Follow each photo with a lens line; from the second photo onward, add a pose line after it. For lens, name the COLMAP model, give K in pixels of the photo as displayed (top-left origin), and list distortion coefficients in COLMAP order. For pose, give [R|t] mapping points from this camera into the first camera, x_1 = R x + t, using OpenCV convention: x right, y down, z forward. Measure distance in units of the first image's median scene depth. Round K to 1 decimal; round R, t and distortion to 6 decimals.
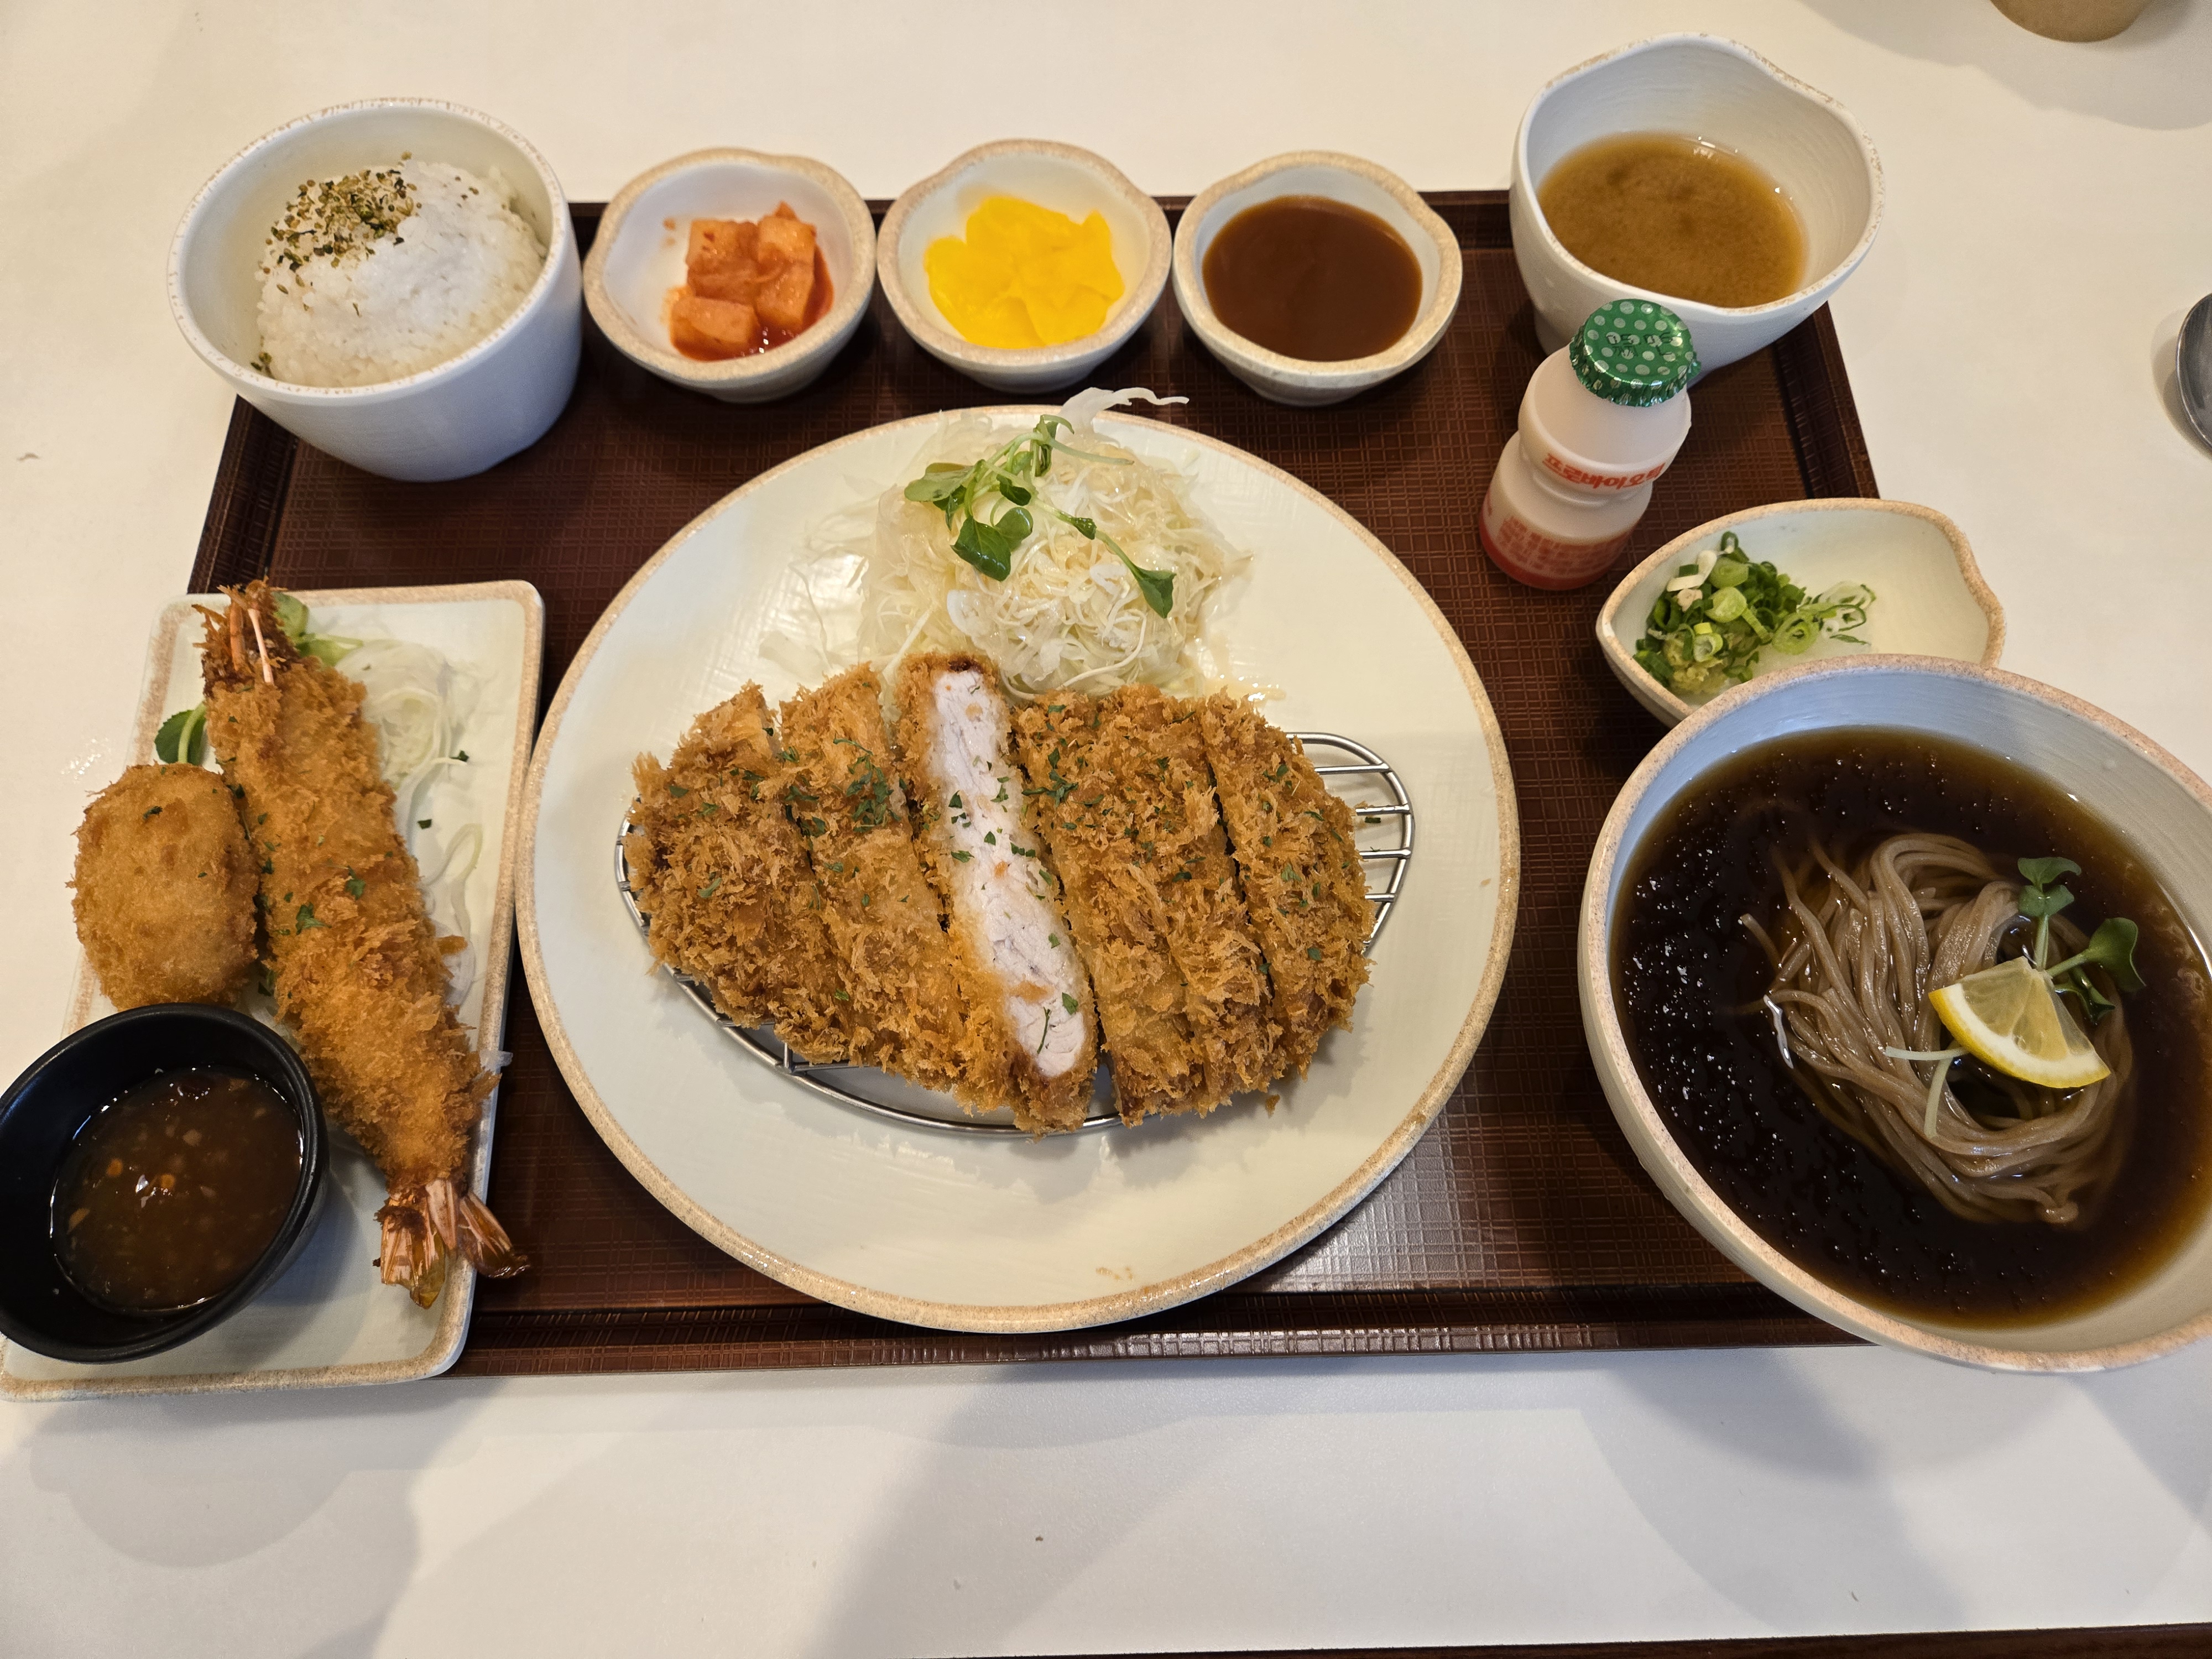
lens RADIAL K [[1499.6, 0, 1106.0], [0, 1499.6, 829.5], [0, 0, 1]] dist [0.064660, -0.061289]
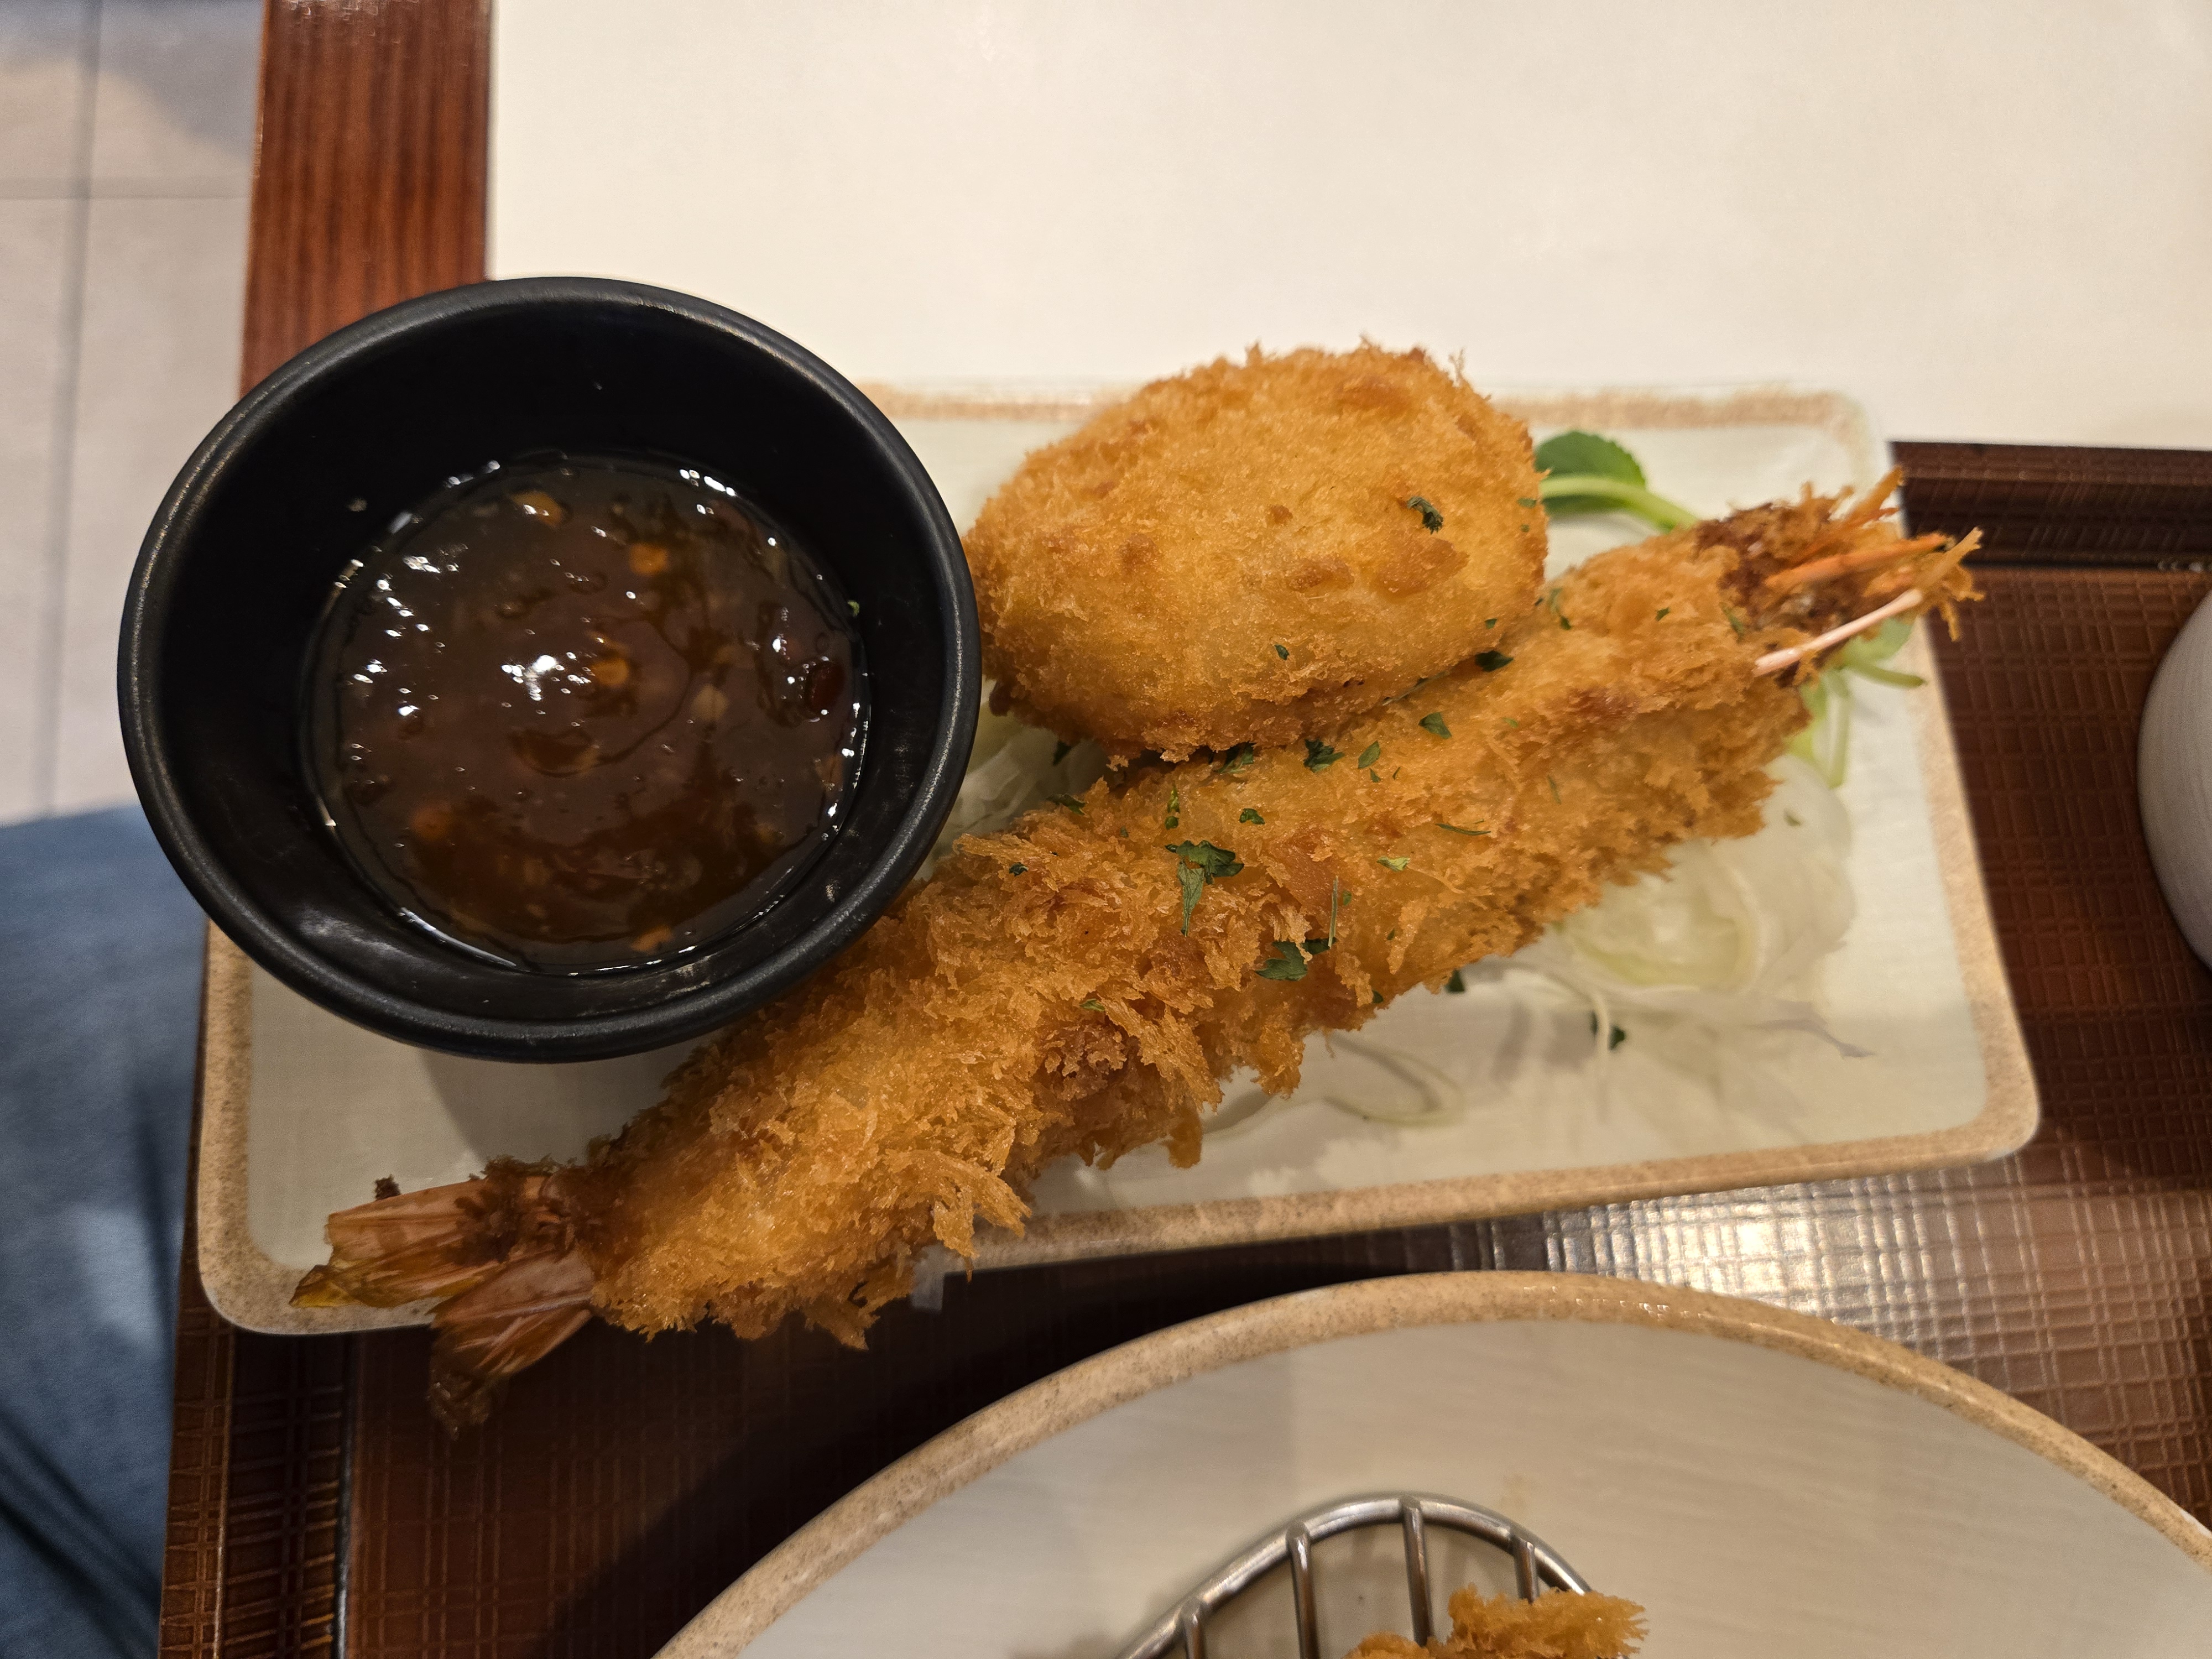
lens RADIAL K [[1454.1, 0, 1106.0], [0, 1454.1, 829.5], [0, 0, 1]] dist [0.055835, -0.121657]
pose [[0.041007, 0.973886, -0.223302, -0.440511], [-0.966662, 0.095205, 0.237698, -0.012821], [0.252750, 0.206110, 0.945323, 0.597085]]
